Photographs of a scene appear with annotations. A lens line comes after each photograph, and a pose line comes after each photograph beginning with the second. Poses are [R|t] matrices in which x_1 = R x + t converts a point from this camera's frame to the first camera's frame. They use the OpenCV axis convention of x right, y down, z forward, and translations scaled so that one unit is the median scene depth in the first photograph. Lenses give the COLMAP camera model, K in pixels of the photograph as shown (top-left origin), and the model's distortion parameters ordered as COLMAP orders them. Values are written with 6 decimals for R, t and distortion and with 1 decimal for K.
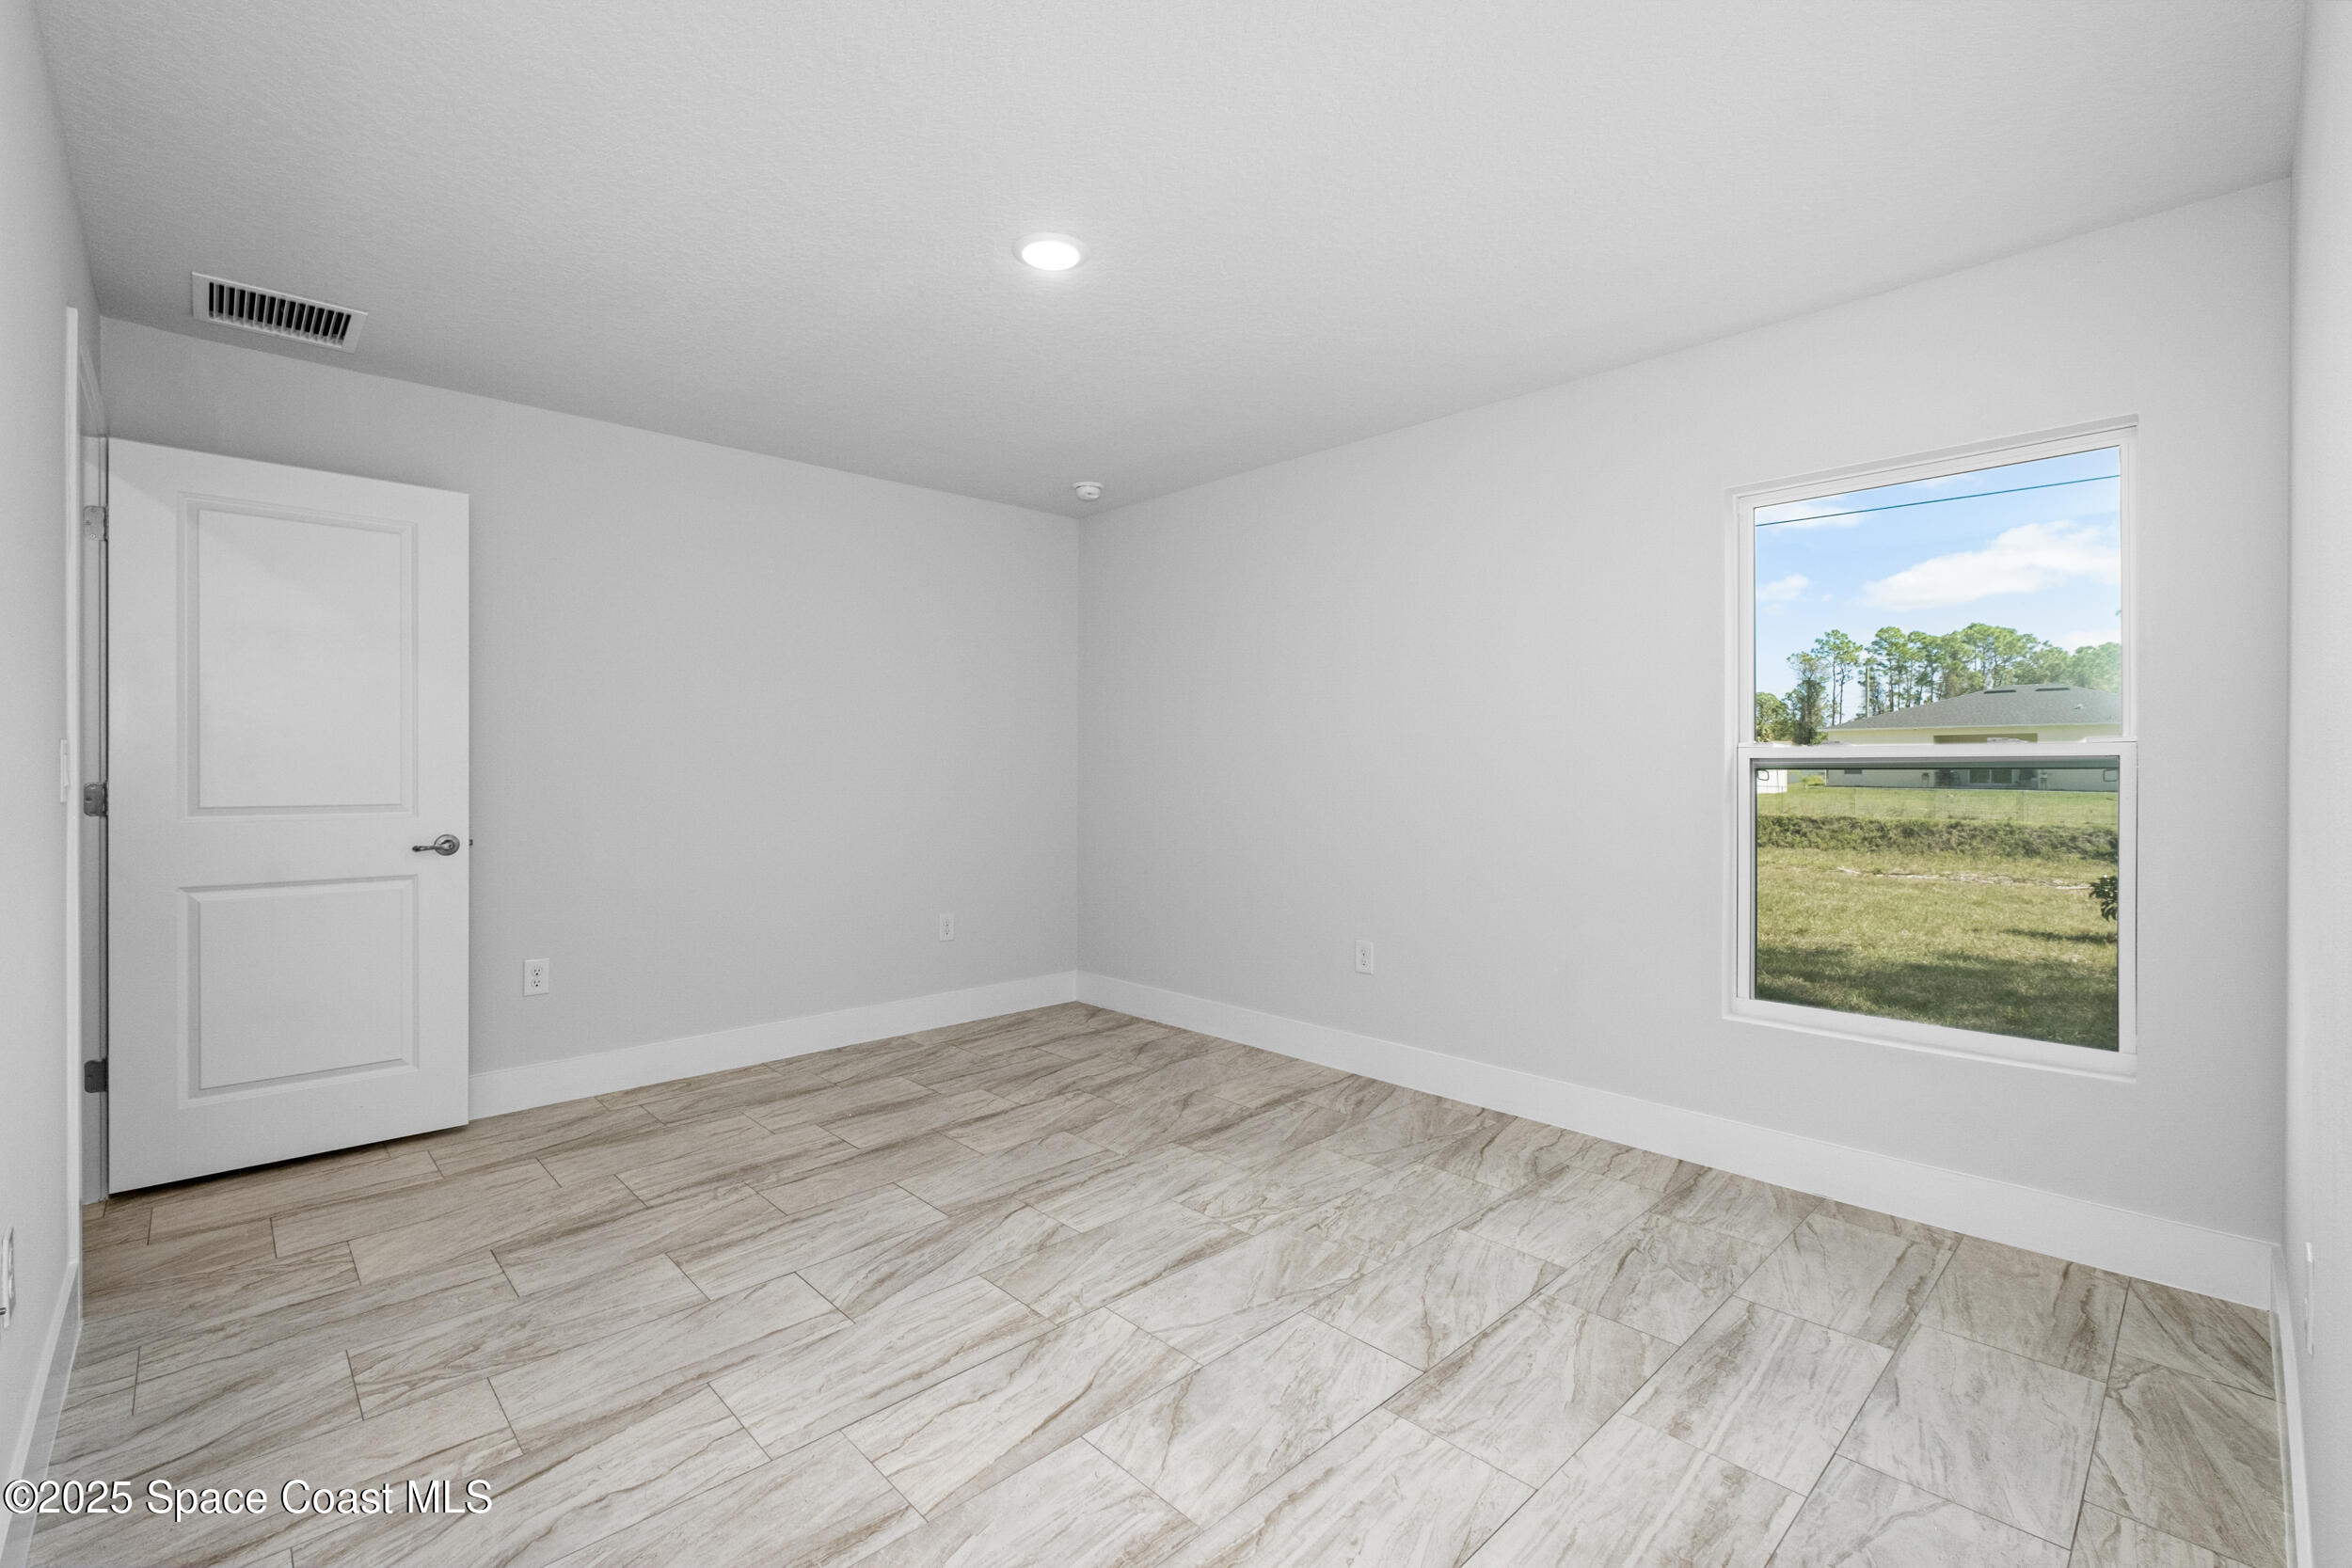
lens RADIAL K [[1000.6, 0, 1176.0], [0, 1000.6, 784.0], [0, 0, 1]] dist [0.000266, -0.000291]
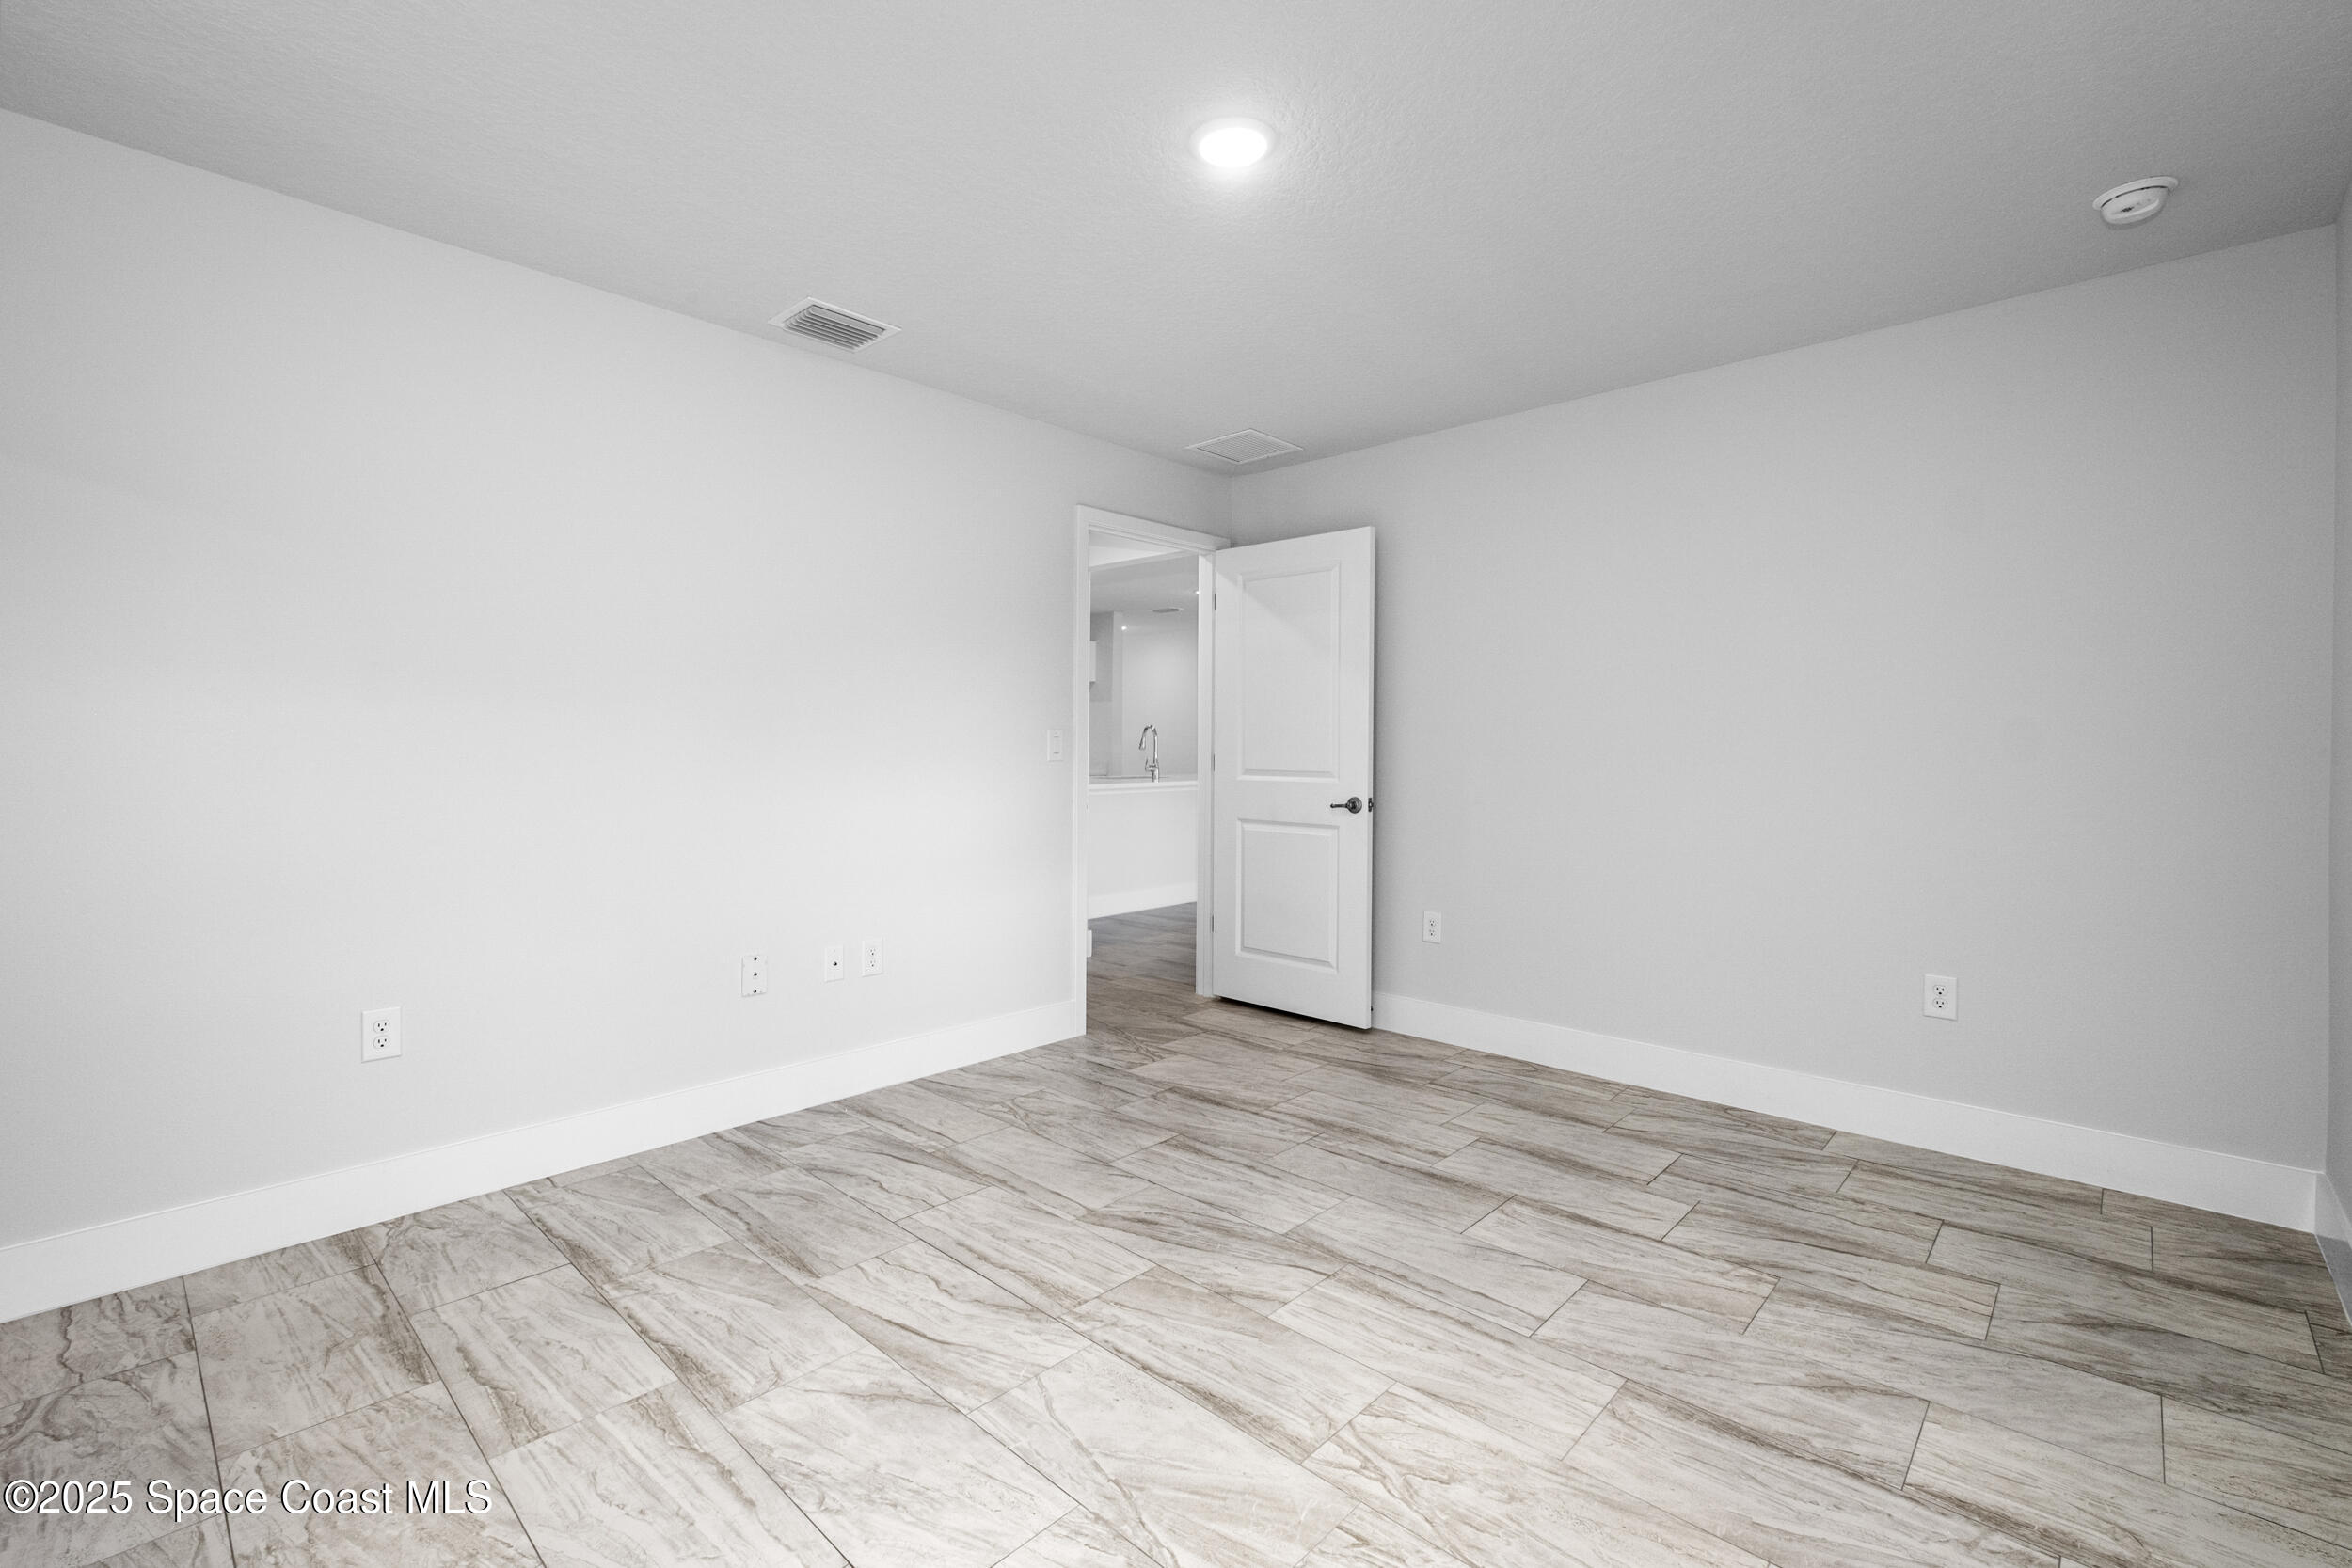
lens RADIAL K [[1042.4, 0, 1175.3], [0, 1042.4, 760.3], [0, 0, 1]] dist [-0.000871, -0.000669]
pose [[0.056401, 0.013966, -0.998311, 0.601018], [-0.018753, 0.999741, 0.012926, -0.009667], [0.998232, 0.017992, 0.056648, 0.707605]]
